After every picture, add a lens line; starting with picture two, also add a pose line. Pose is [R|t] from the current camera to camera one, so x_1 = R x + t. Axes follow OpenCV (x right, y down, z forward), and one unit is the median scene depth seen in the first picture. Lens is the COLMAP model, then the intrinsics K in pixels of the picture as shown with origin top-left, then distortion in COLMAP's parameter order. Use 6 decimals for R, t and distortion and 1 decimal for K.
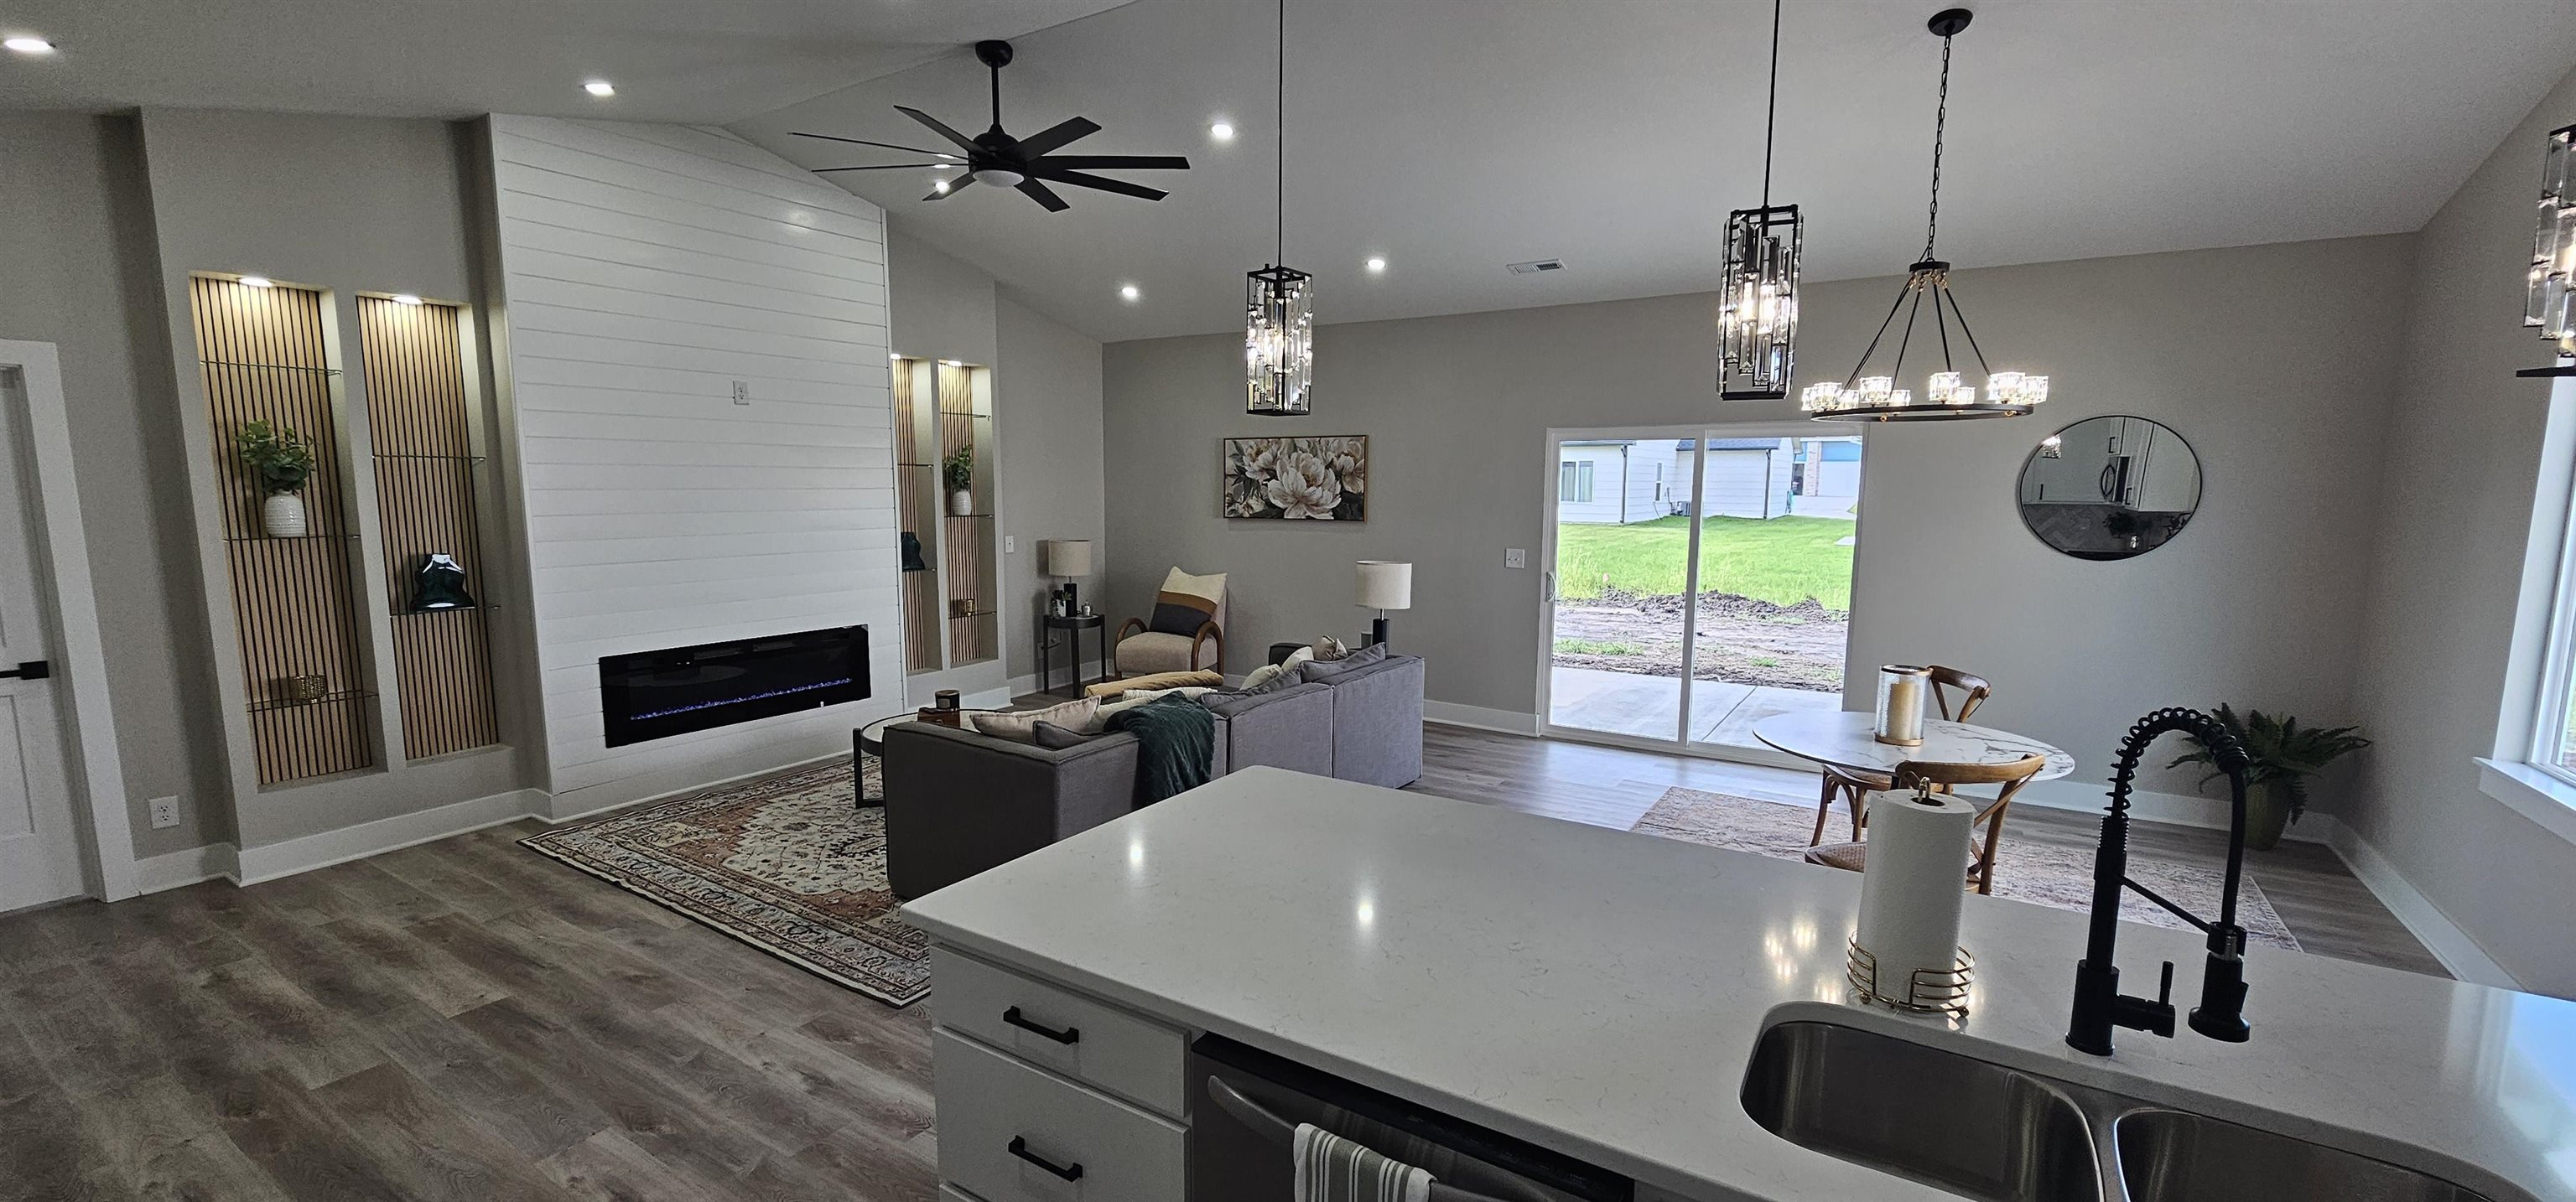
lens RADIAL K [[1057.7, 0, 1270.3], [0, 1057.7, 636.5], [0, 0, 1]] dist [-0.001178, -0.000859]
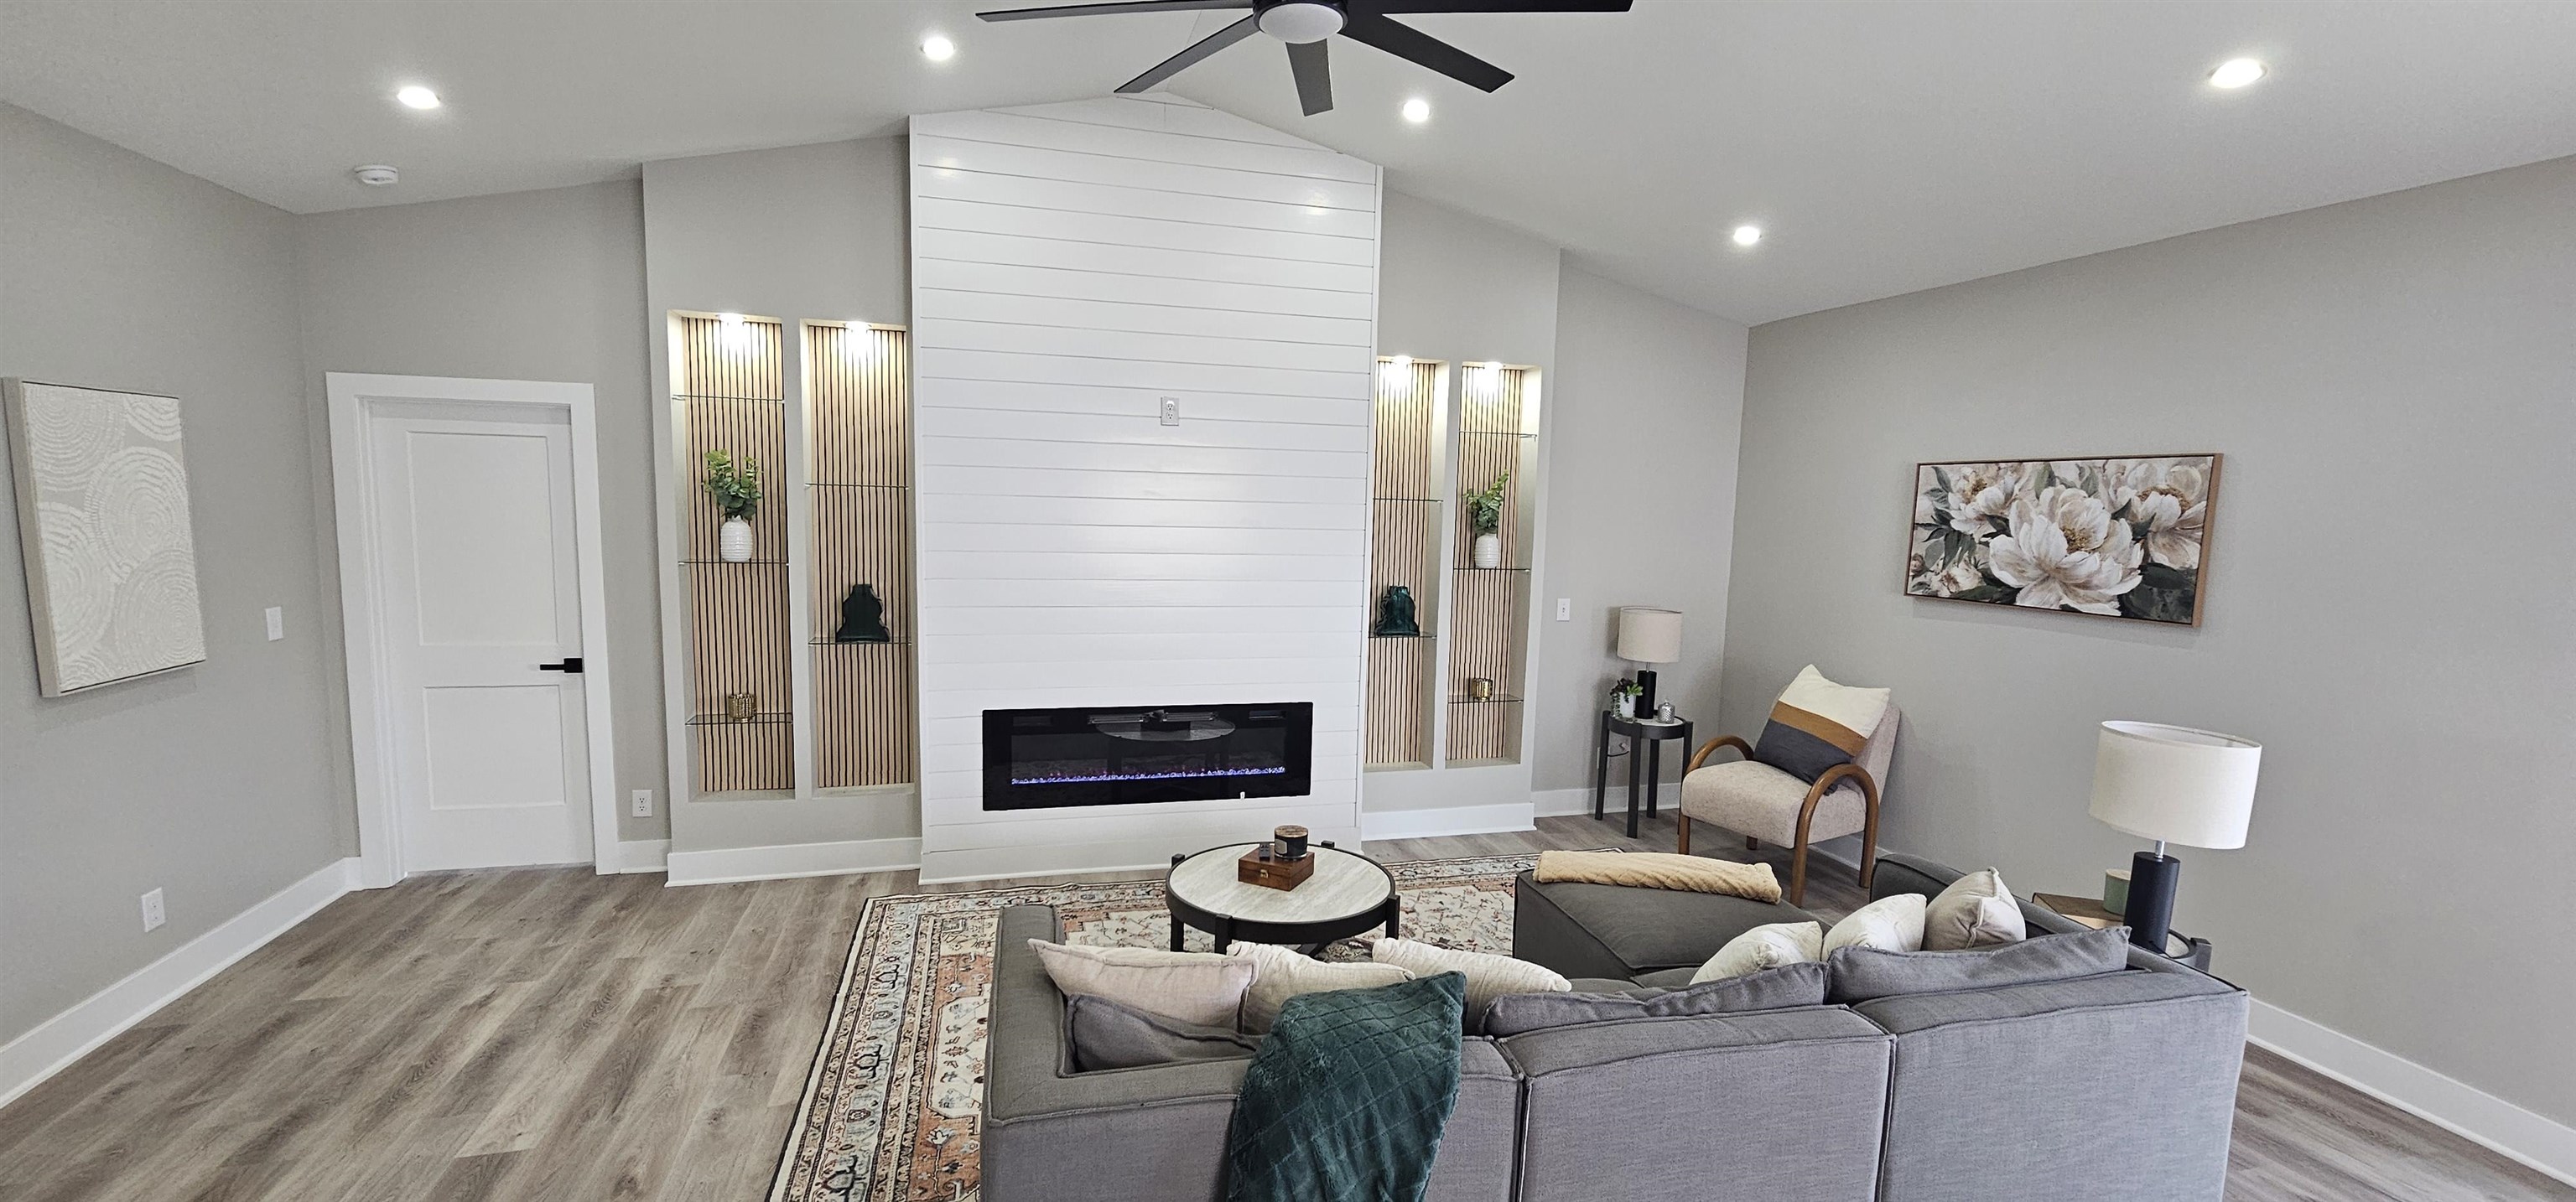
lens RADIAL K [[1057.7, 0, 1264.9], [0, 1057.7, 631.5], [0, 0, 1]] dist [-0.001178, -0.000859]
pose [[0.746973, 0.096451, -0.657821, 0.123239], [-0.119123, 0.992826, 0.010302, -0.081628], [0.654095, 0.070666, 0.753104, 0.466157]]
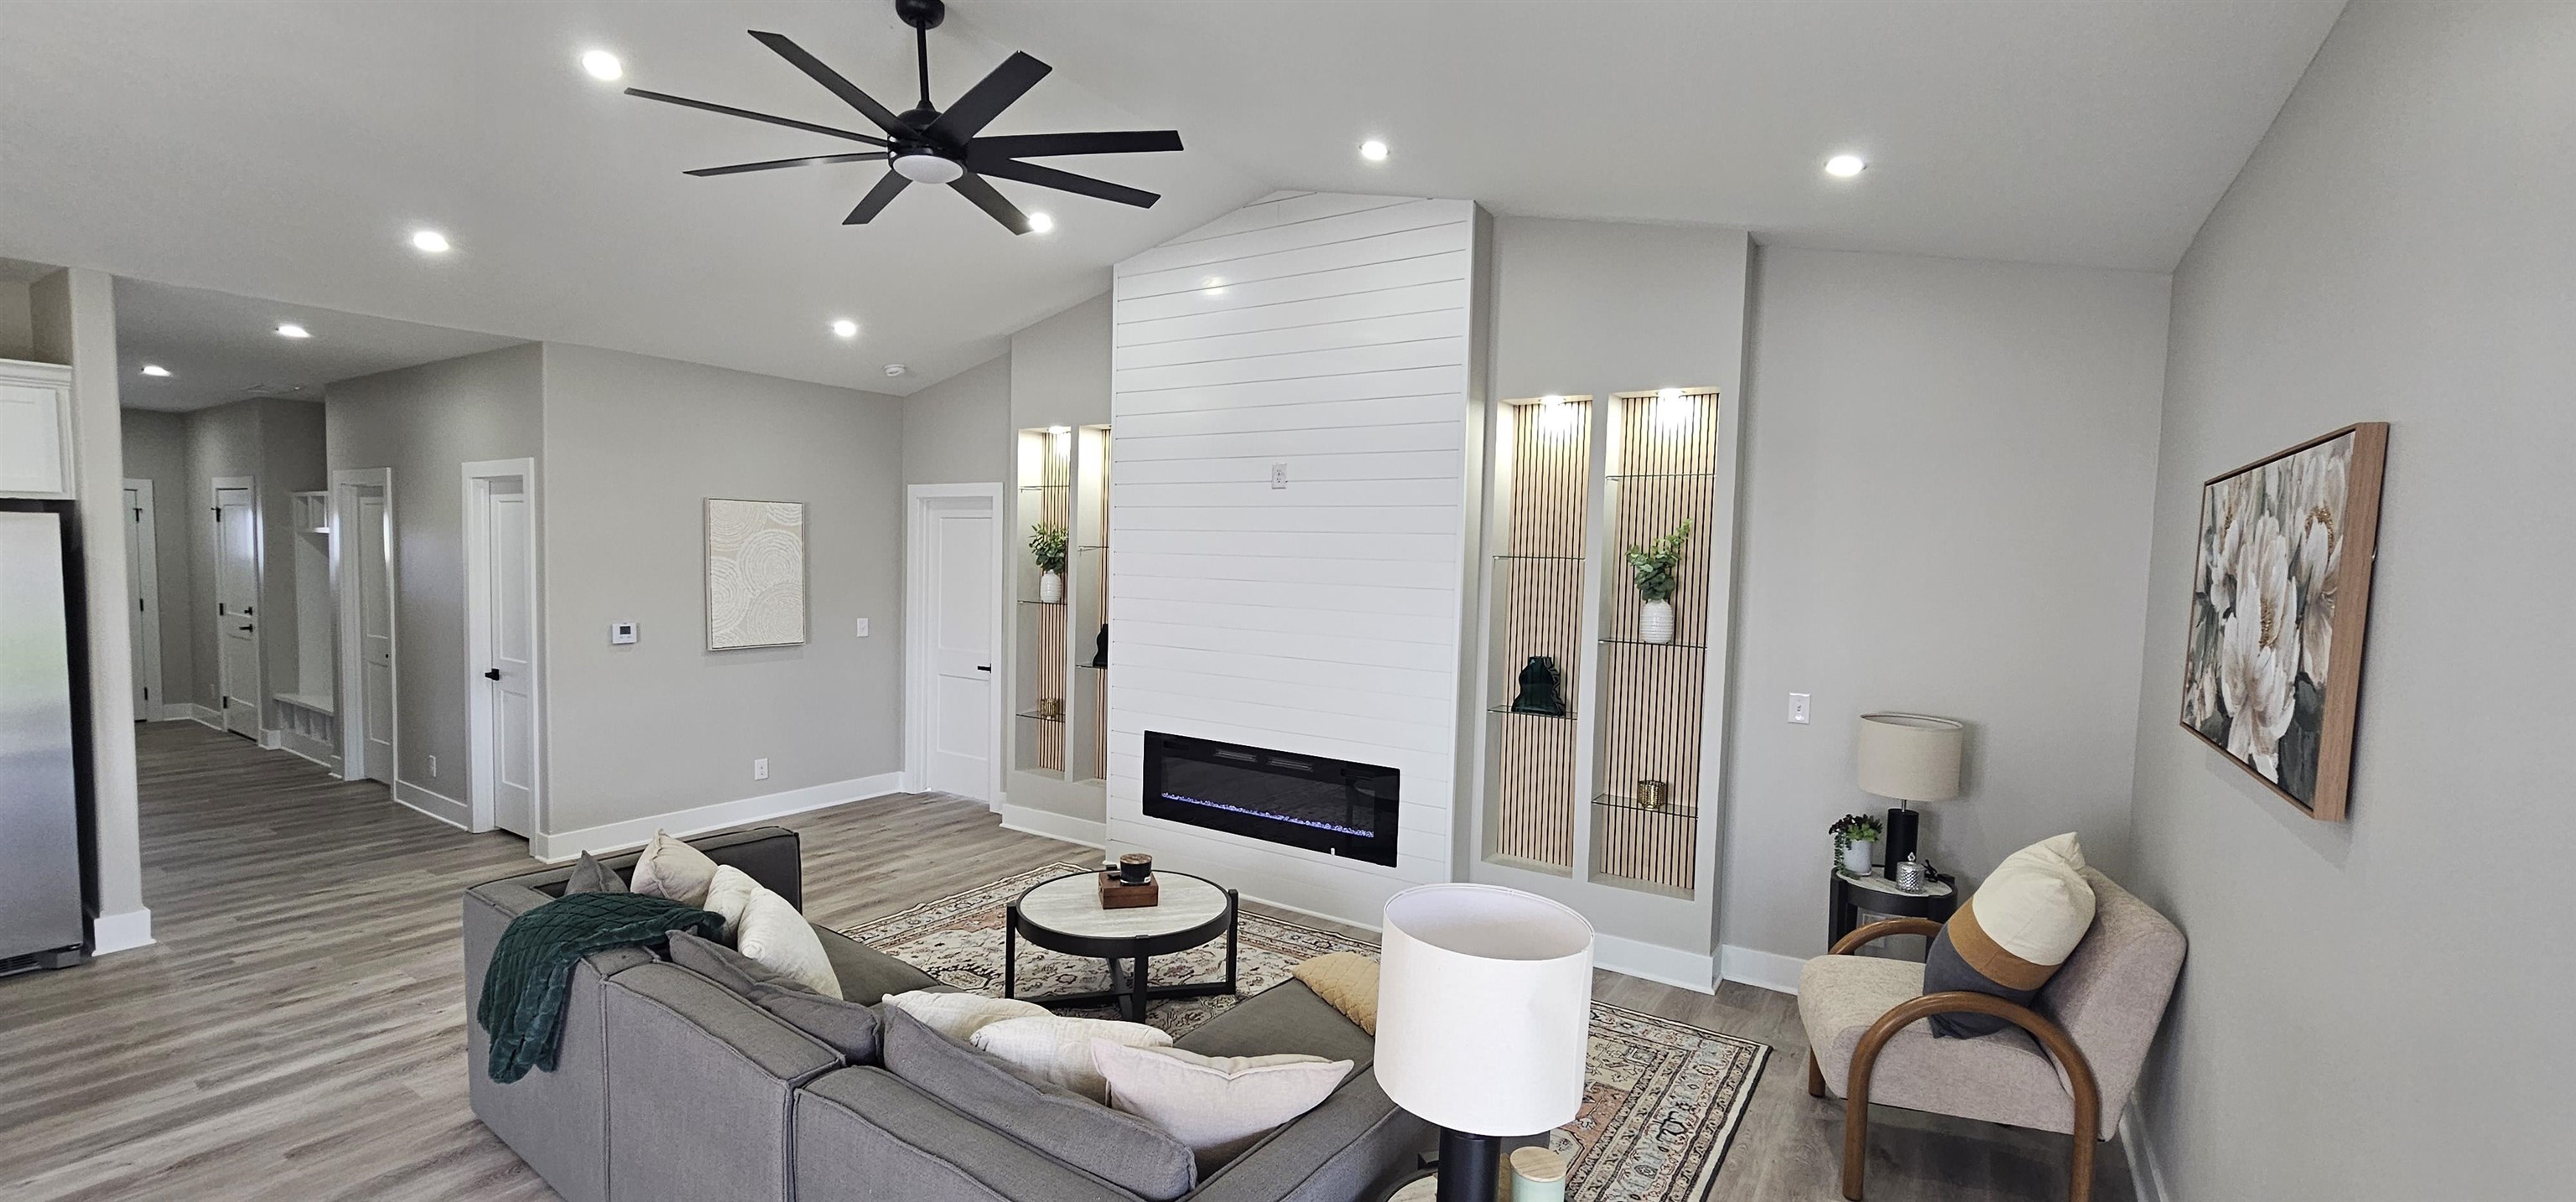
lens RADIAL K [[1057.7, 0, 1248.9], [0, 1057.7, 623.2], [0, 0, 1]] dist [-0.001178, -0.000859]
pose [[-0.009948, 0.071088, -0.997420, 0.426285], [-0.167080, 0.983329, 0.071750, -0.178568], [0.985893, 0.167363, 0.002096, 1.056726]]
